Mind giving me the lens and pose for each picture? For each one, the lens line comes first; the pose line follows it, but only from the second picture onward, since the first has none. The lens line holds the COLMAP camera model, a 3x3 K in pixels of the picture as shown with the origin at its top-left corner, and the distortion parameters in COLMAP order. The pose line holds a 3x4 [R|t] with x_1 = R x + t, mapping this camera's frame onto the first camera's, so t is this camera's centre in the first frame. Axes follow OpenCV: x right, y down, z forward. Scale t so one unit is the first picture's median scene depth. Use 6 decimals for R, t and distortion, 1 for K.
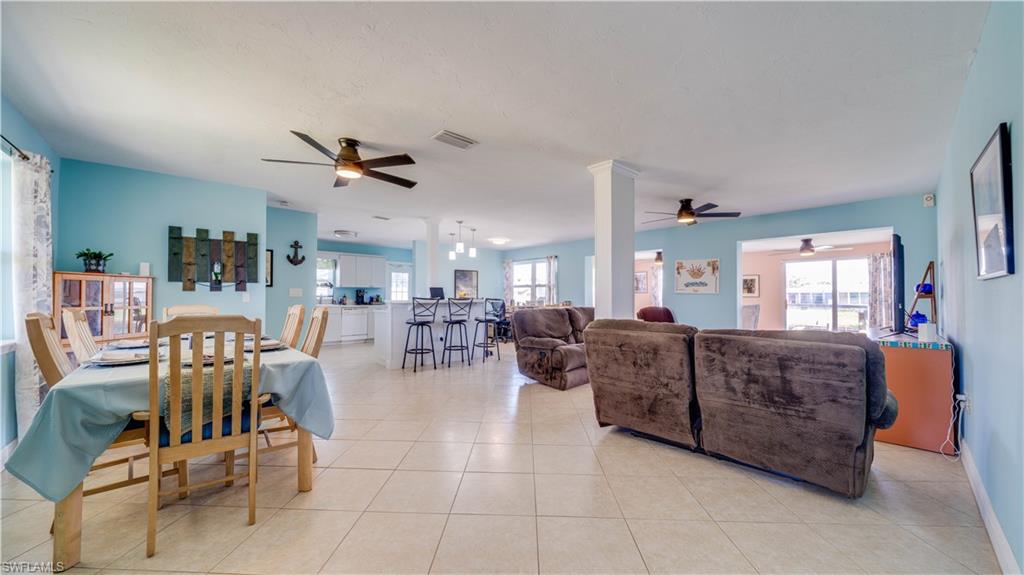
lens RADIAL K [[356.3, 0, 504.7], [0, 356.3, 293.8], [0, 0, 1]] dist [-0.006994, 0.000649]
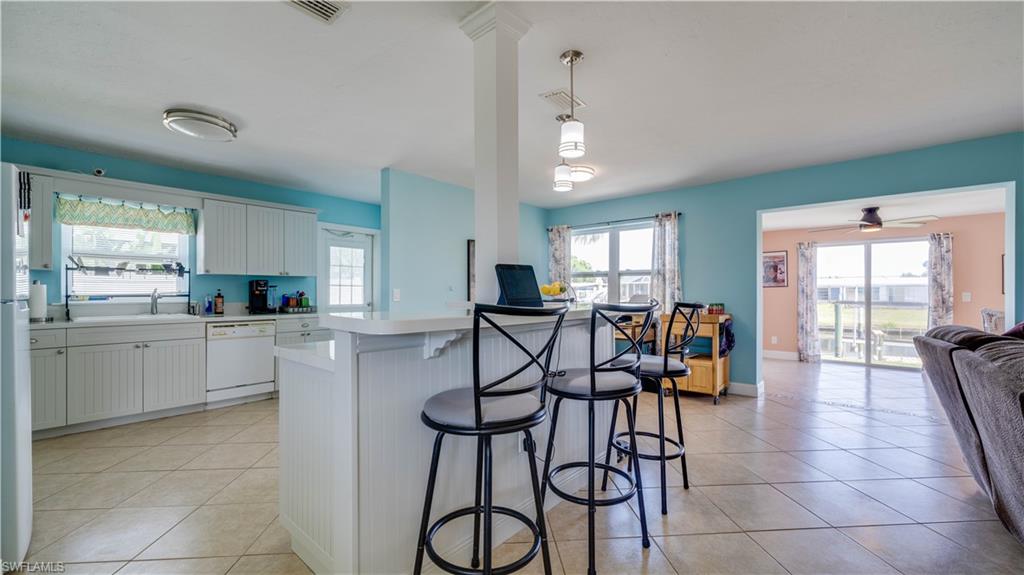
lens RADIAL K [[408.7, 0, 511.1], [0, 408.7, 293.2], [0, 0, 1]] dist [0.000687, 0.000159]
pose [[0.992072, -0.004010, 0.125607, -0.237905], [0.002833, 0.999950, 0.009552, 0.000893], [-0.125639, -0.009120, 0.992034, 0.691363]]
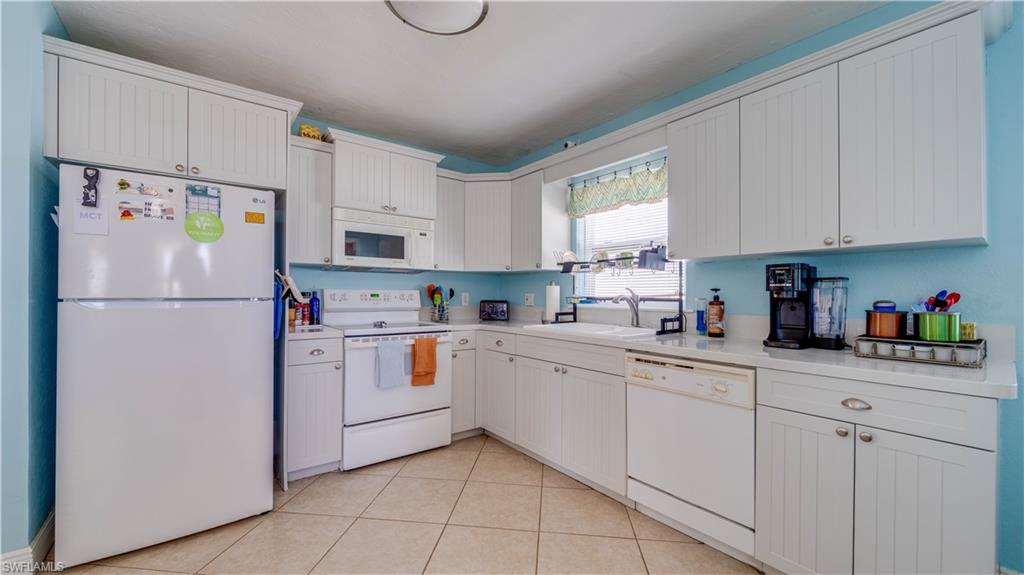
lens RADIAL K [[391.1, 0, 504.9], [0, 391.1, 291.8], [0, 0, 1]] dist [-0.000942, -0.000156]
pose [[-0.057257, -0.009941, -0.998310, -0.297058], [0.000847, 0.999950, -0.010006, 0.006132], [0.998359, -0.001418, -0.057245, 1.340851]]
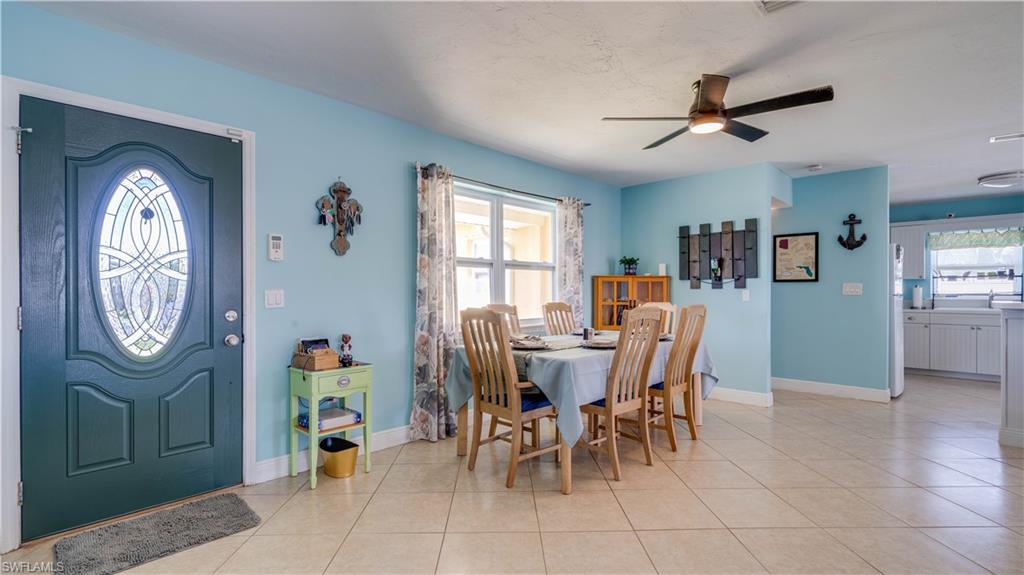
lens RADIAL K [[465.4, 0, 521.6], [0, 465.4, 291.4], [0, 0, 1]] dist [0.004457, 0.001422]
pose [[0.089048, -0.005100, -0.996014, 0.242020], [0.005435, 0.999974, -0.004634, 0.001949], [0.996012, -0.005001, 0.089074, 0.265930]]
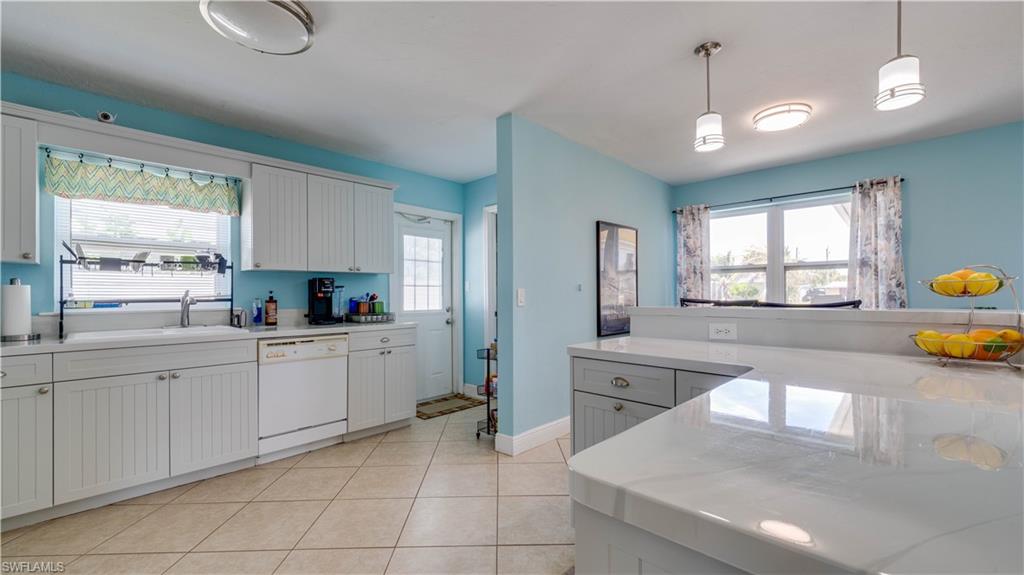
lens RADIAL K [[408.7, 0, 507.1], [0, 408.7, 293.6], [0, 0, 1]] dist [0.000687, 0.000159]
pose [[0.997001, -0.010068, 0.076735, -0.407052], [0.009700, 0.999940, 0.005164, 0.002931], [-0.076783, -0.004405, 0.997038, 0.941535]]
